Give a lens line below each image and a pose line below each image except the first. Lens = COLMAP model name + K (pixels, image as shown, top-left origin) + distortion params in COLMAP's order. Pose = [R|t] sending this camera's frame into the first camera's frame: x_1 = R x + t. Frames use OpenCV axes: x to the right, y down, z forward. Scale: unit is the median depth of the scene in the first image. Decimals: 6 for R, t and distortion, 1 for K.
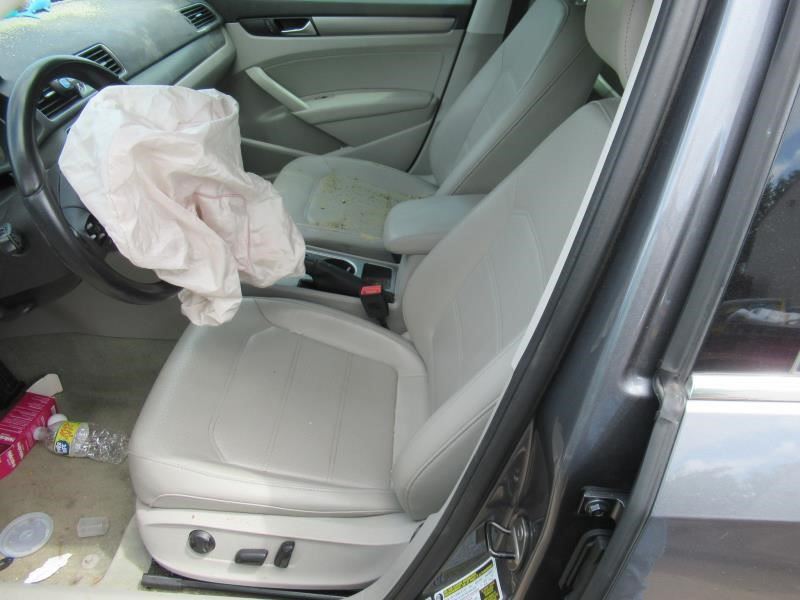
lens RADIAL K [[588.9, 0, 403.3], [0, 588.9, 301.8], [0, 0, 1]] dist [-0.014621, 0.004331]
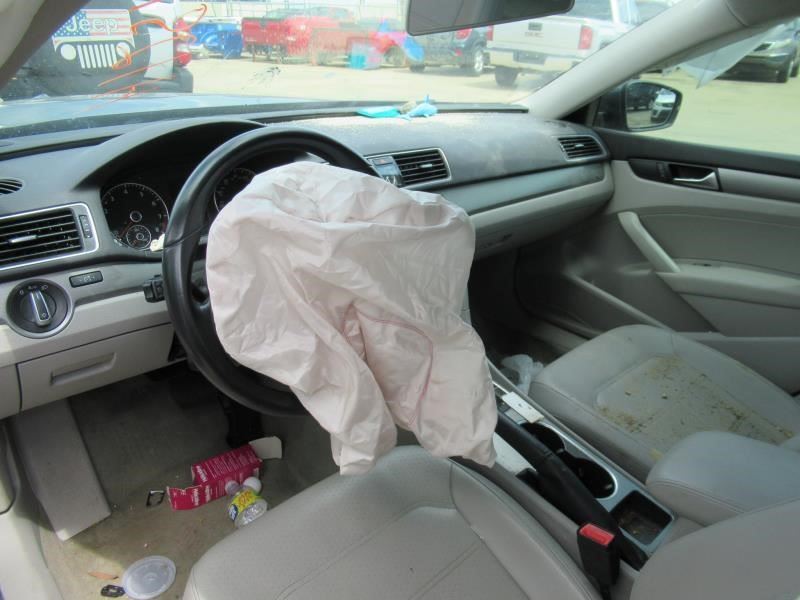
lens RADIAL K [[588.9, 0, 397.0], [0, 588.9, 298.5], [0, 0, 1]] dist [-0.014621, 0.004331]
pose [[0.712287, 0.285075, -0.641389, 0.093773], [-0.430030, 0.899457, -0.077788, -0.078652], [0.554726, 0.331224, 0.763262, 0.213242]]
